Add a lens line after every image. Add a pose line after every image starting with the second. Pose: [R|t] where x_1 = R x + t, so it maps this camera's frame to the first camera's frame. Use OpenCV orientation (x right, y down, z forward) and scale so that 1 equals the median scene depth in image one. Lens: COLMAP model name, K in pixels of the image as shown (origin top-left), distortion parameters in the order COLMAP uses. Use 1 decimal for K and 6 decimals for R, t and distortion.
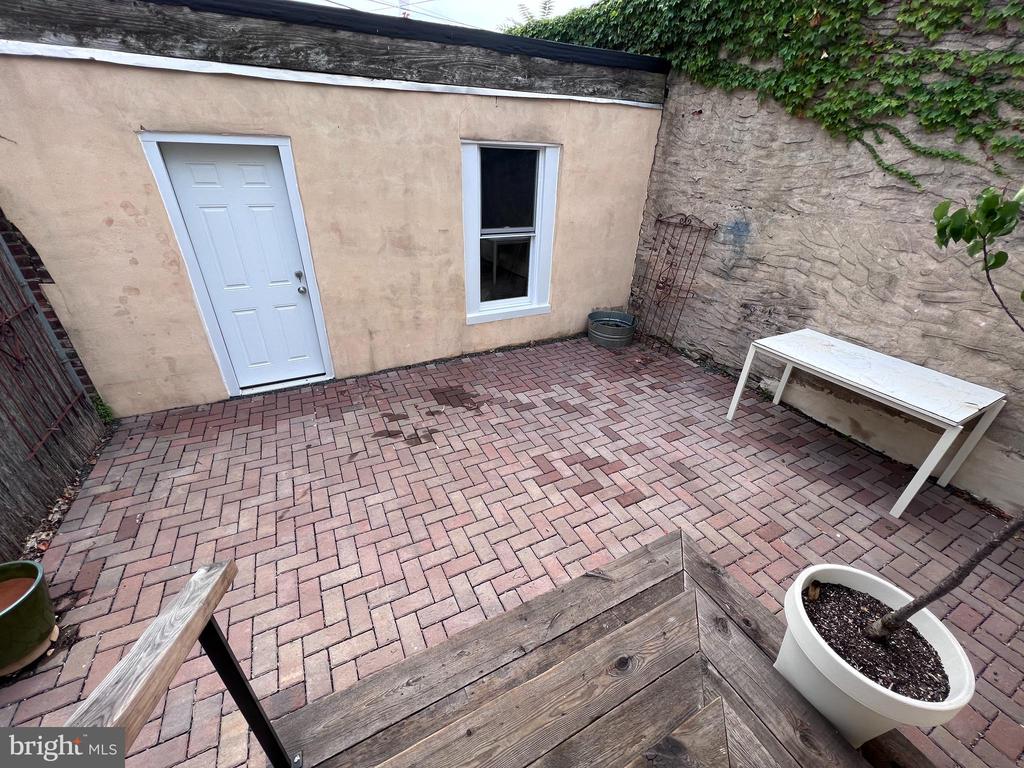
lens RADIAL K [[412.9, 0, 511.9], [0, 412.9, 384.5], [0, 0, 1]] dist [-0.002898, -0.000230]
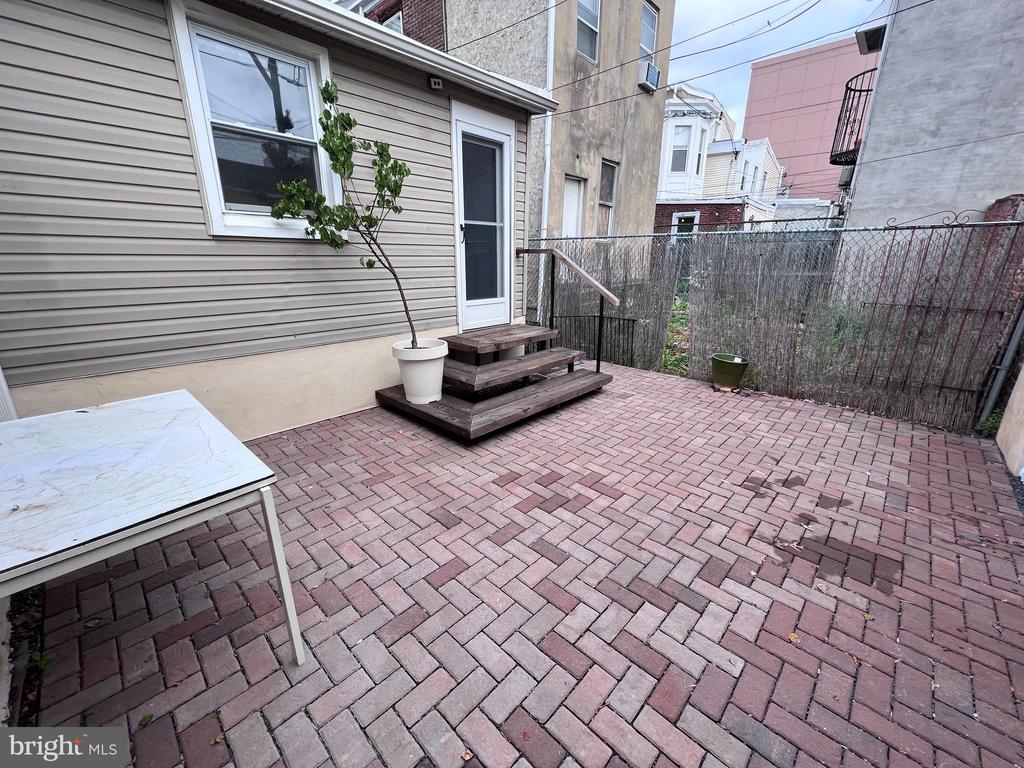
lens RADIAL K [[412.9, 0, 514.2], [0, 412.9, 387.0], [0, 0, 1]] dist [-0.002898, -0.000230]
pose [[-0.941794, 0.059841, -0.330823, 0.490696], [-0.197395, 0.698124, 0.688228, -0.474432], [0.272140, 0.713471, -0.645677, 1.247072]]
